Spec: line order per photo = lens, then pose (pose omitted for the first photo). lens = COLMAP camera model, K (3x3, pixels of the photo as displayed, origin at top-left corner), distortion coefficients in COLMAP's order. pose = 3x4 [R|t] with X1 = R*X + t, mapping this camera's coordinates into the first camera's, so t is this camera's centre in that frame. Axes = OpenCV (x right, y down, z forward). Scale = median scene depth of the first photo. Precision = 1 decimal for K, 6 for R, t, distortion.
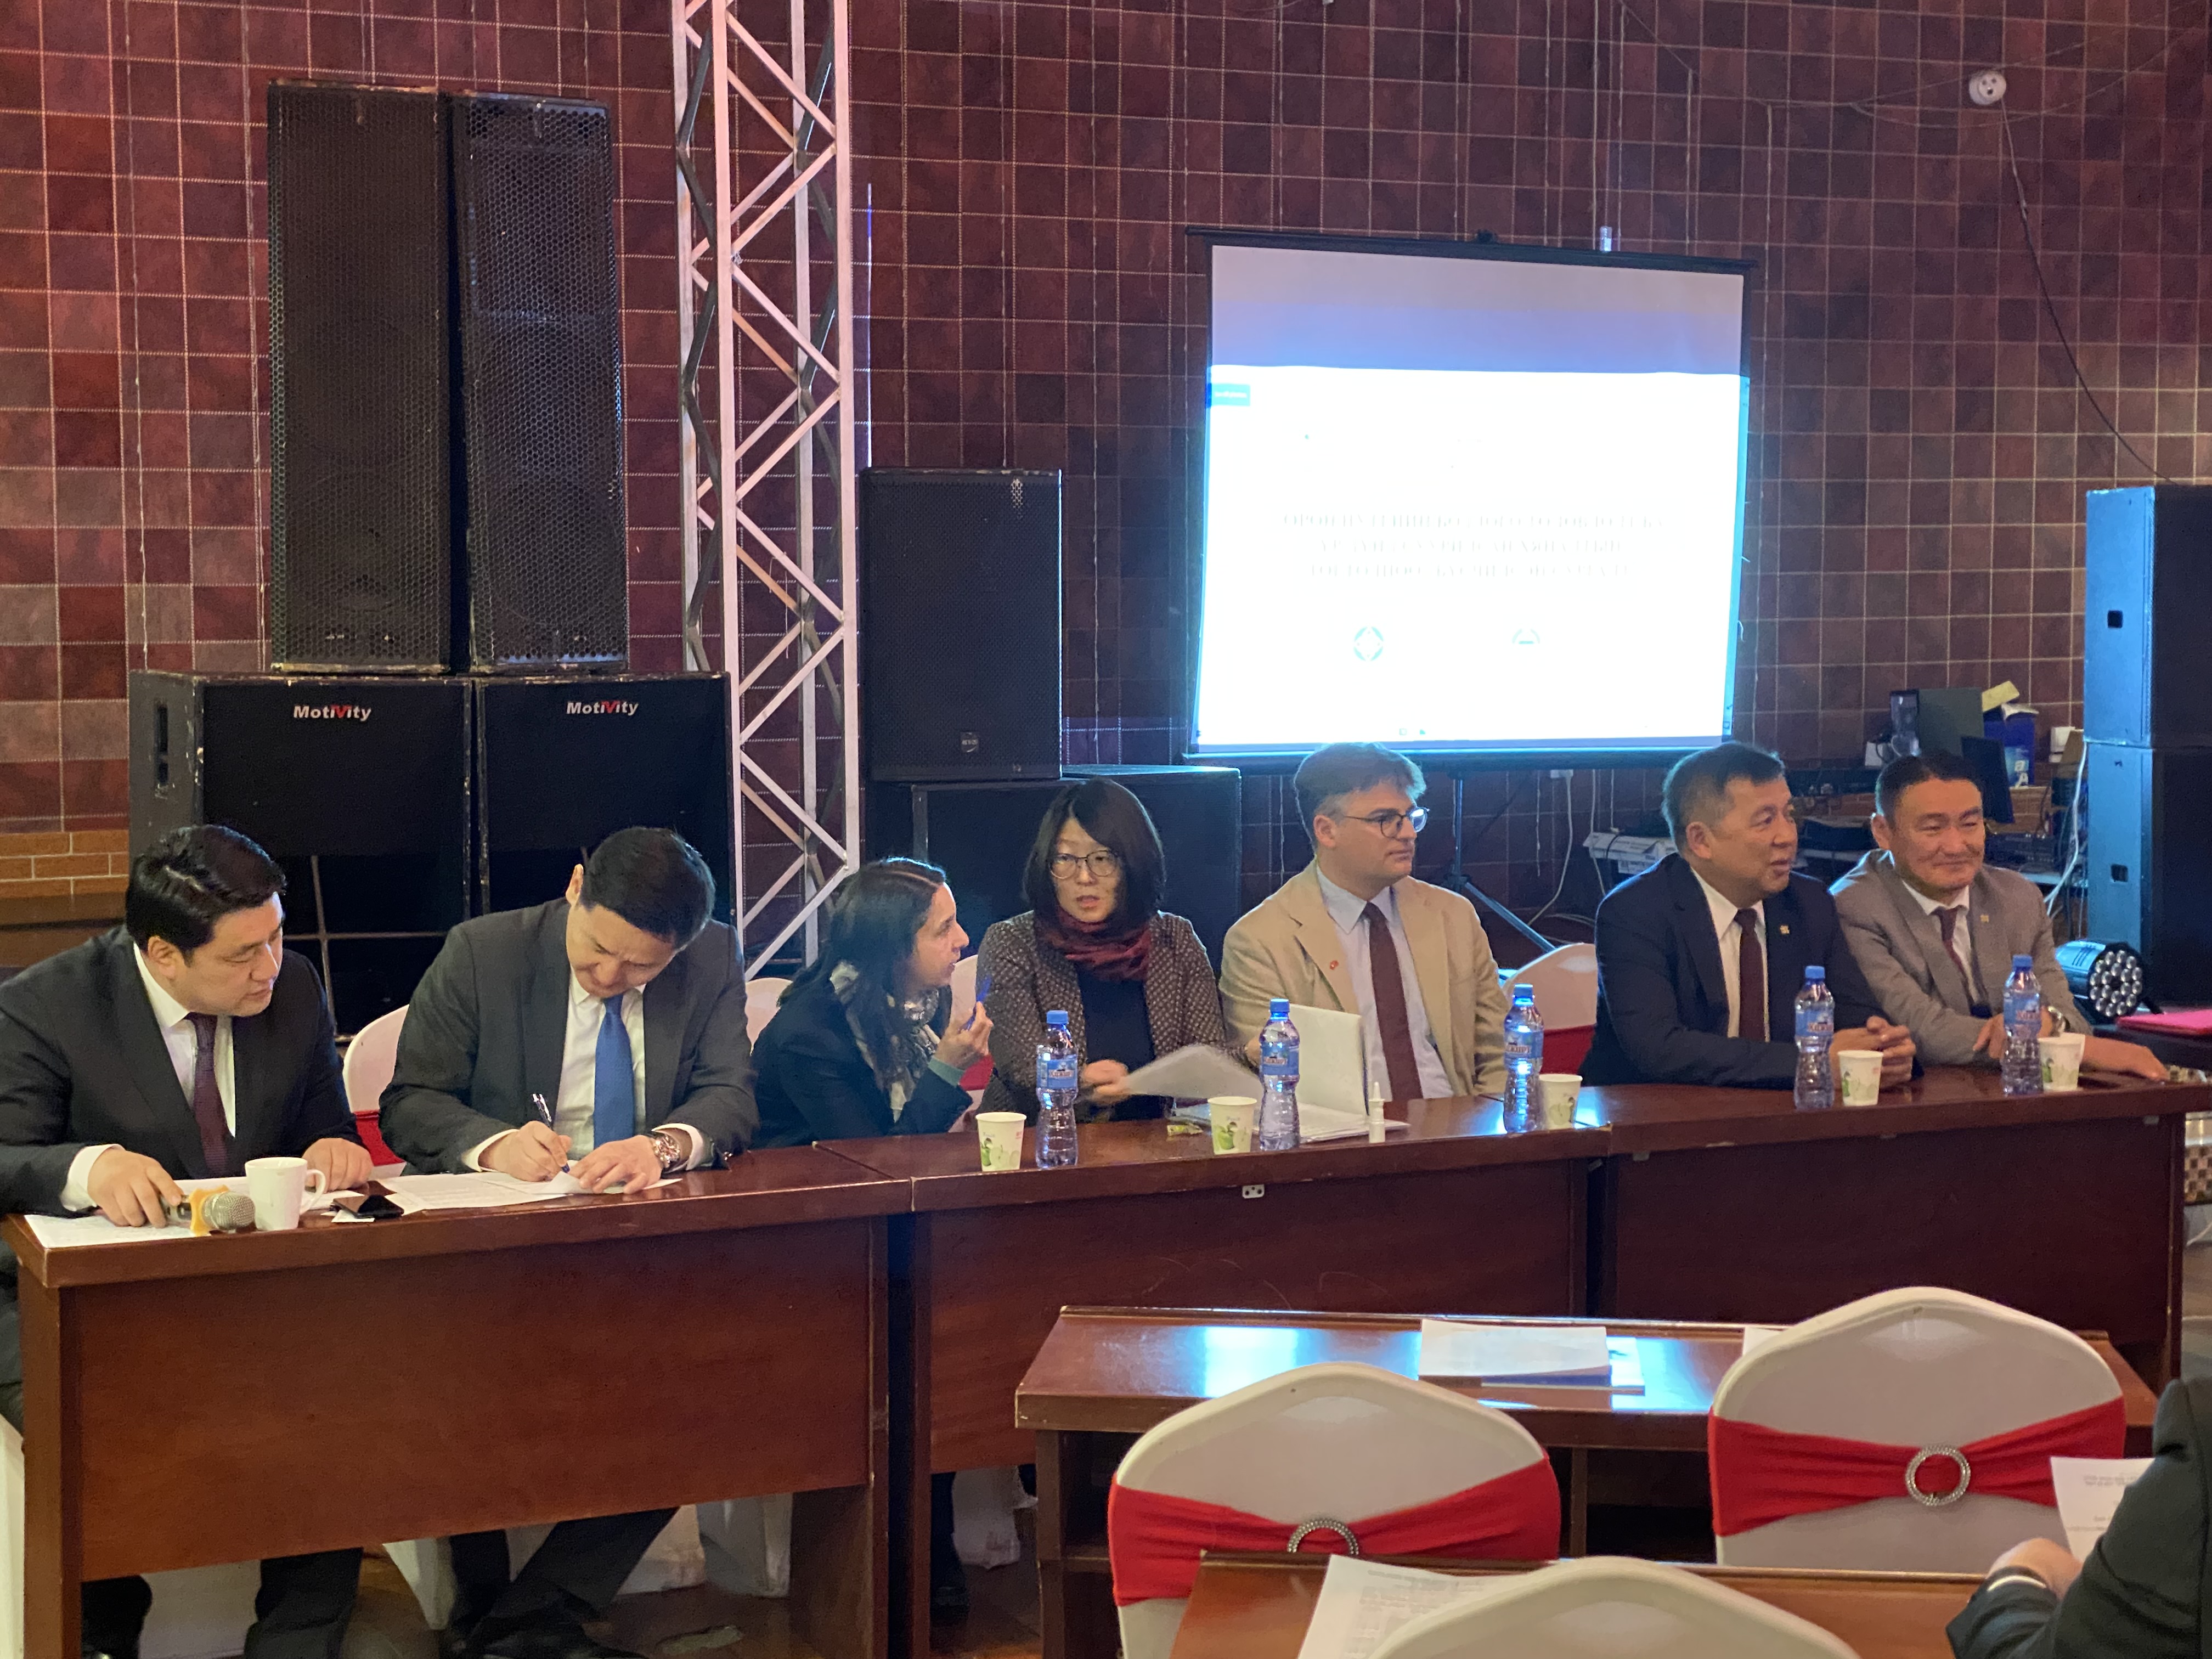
lens RADIAL K [[3445.4, 0, 1116.0], [0, 3445.4, 816.3], [0, 0, 1]] dist [0.151925, -0.031122]
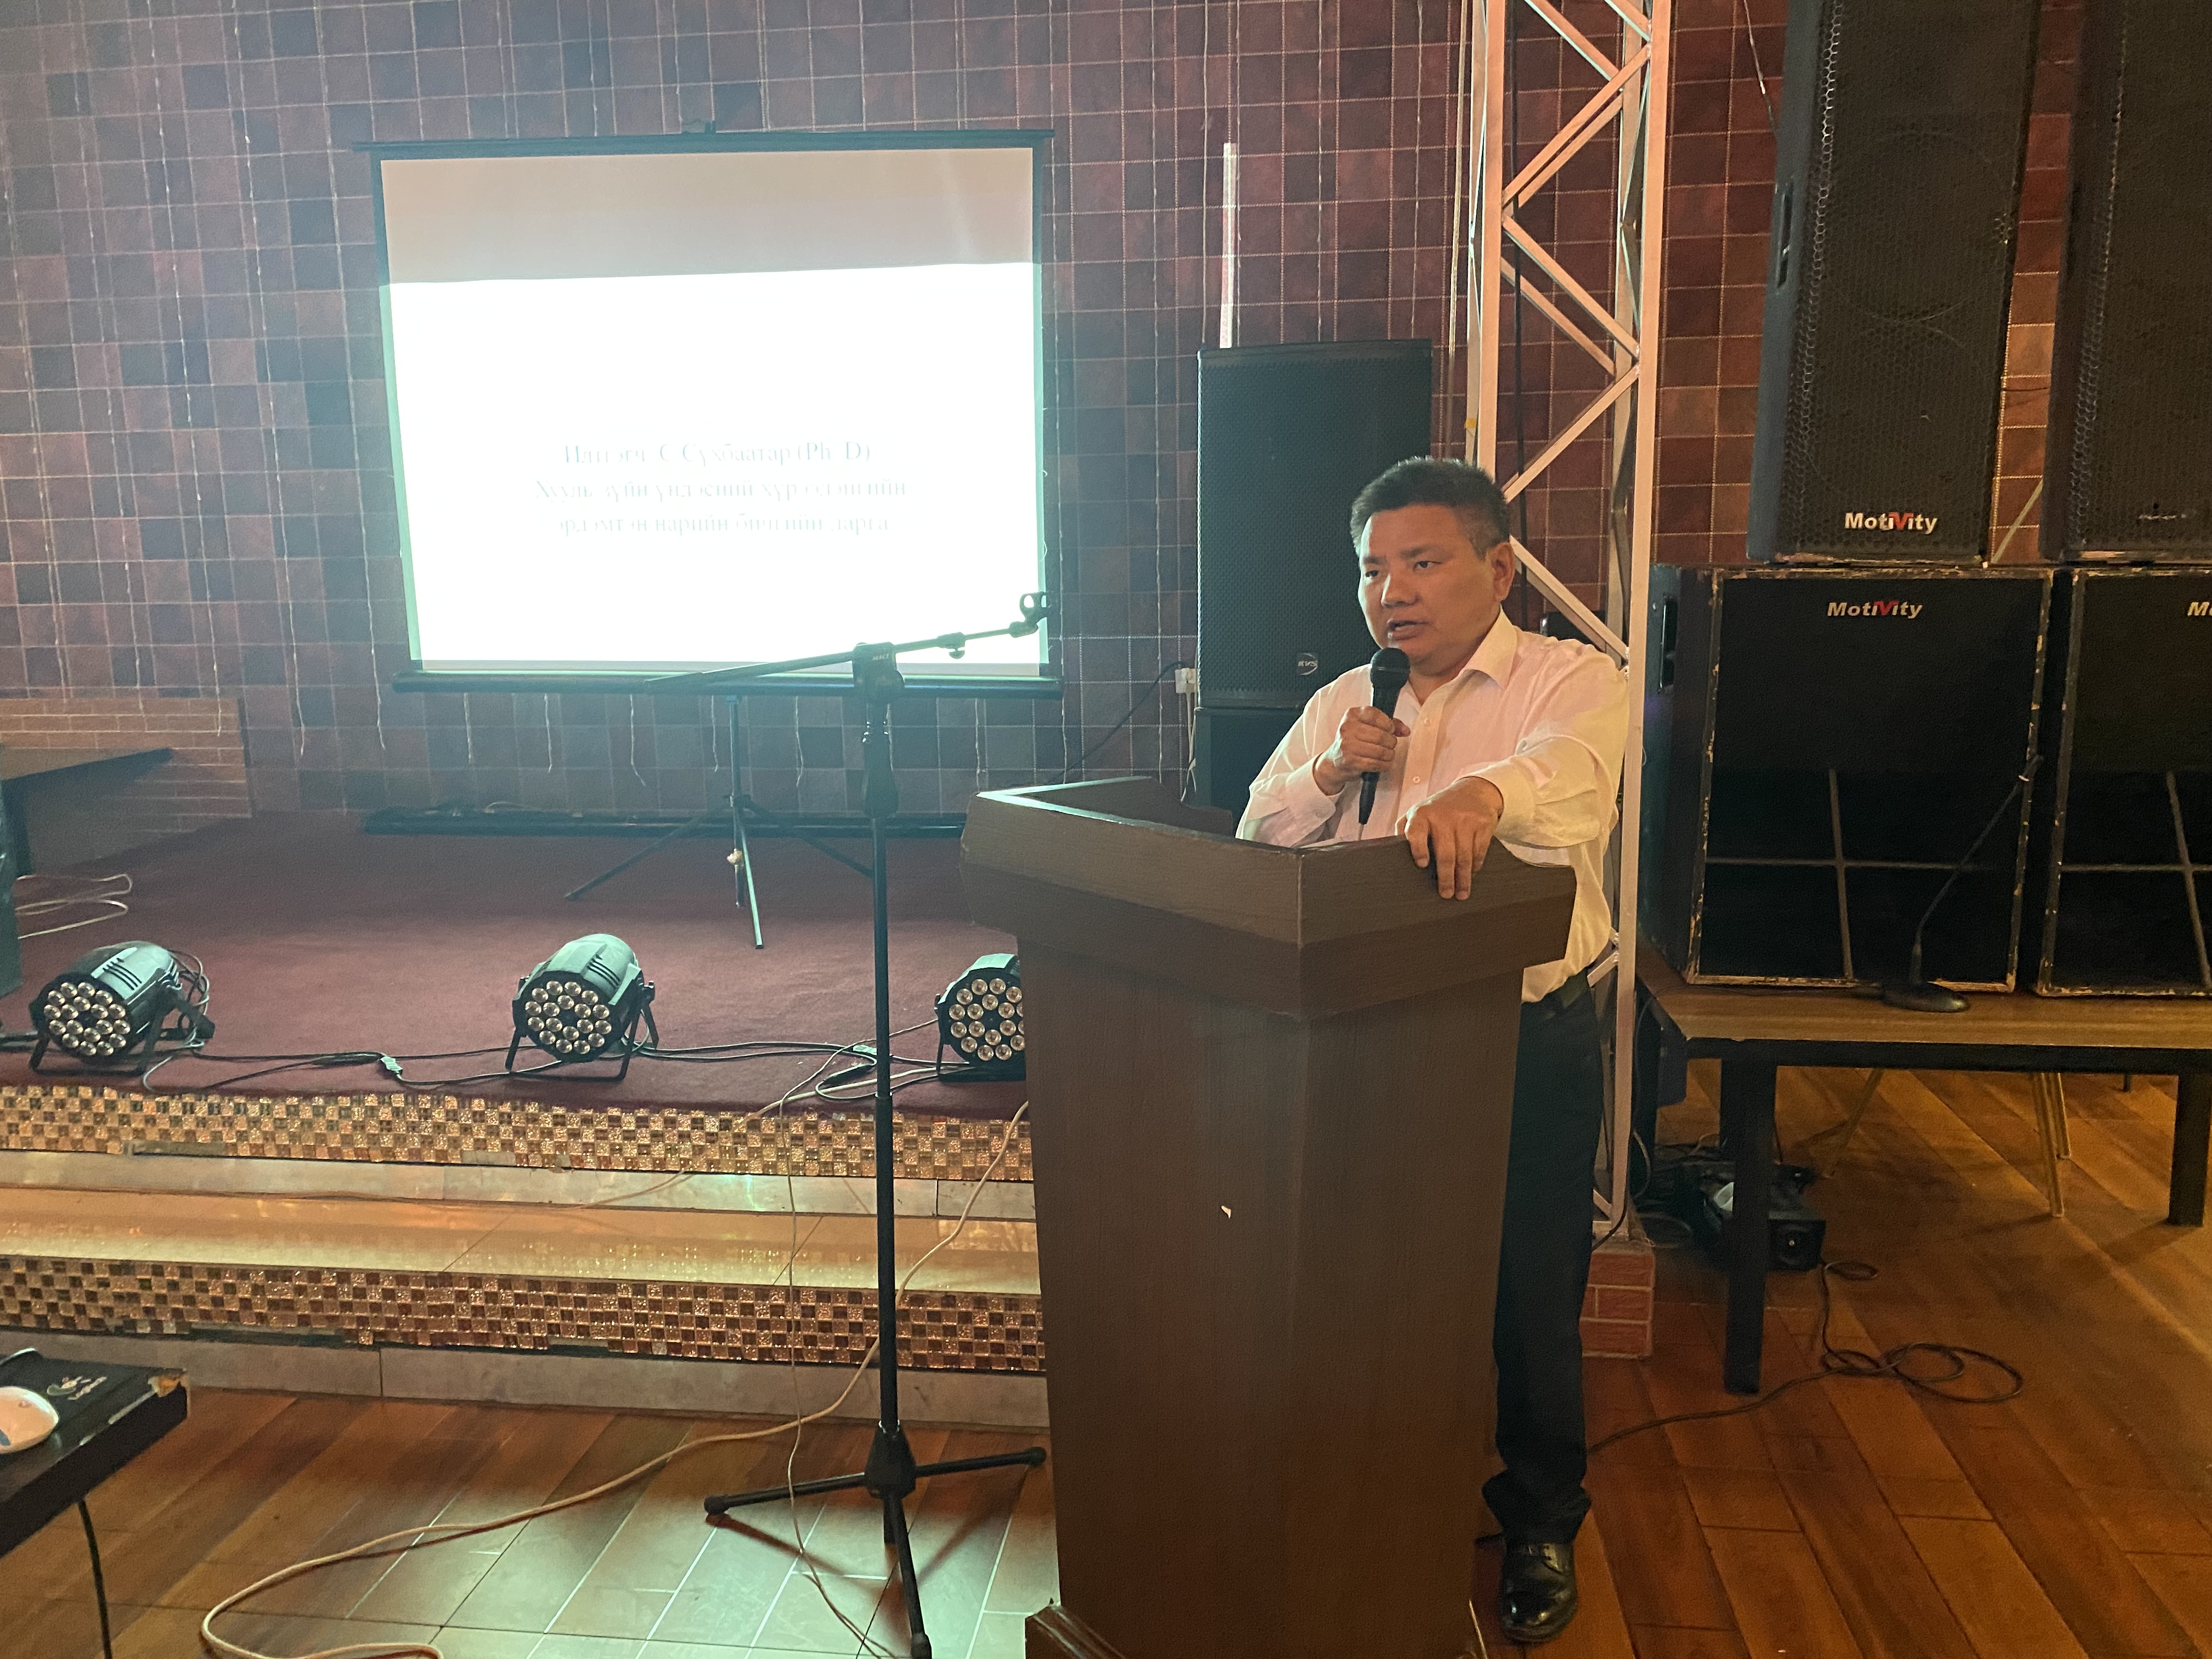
lens RADIAL K [[1698.7, 0, 1106.0], [0, 1698.7, 829.5], [0, 0, 1]] dist [0.011285, -0.021478]
pose [[0.845247, 0.082553, -0.527961, 0.501171], [-0.026437, 0.993245, 0.112982, -0.035561], [0.533721, -0.081540, 0.841720, 0.711612]]
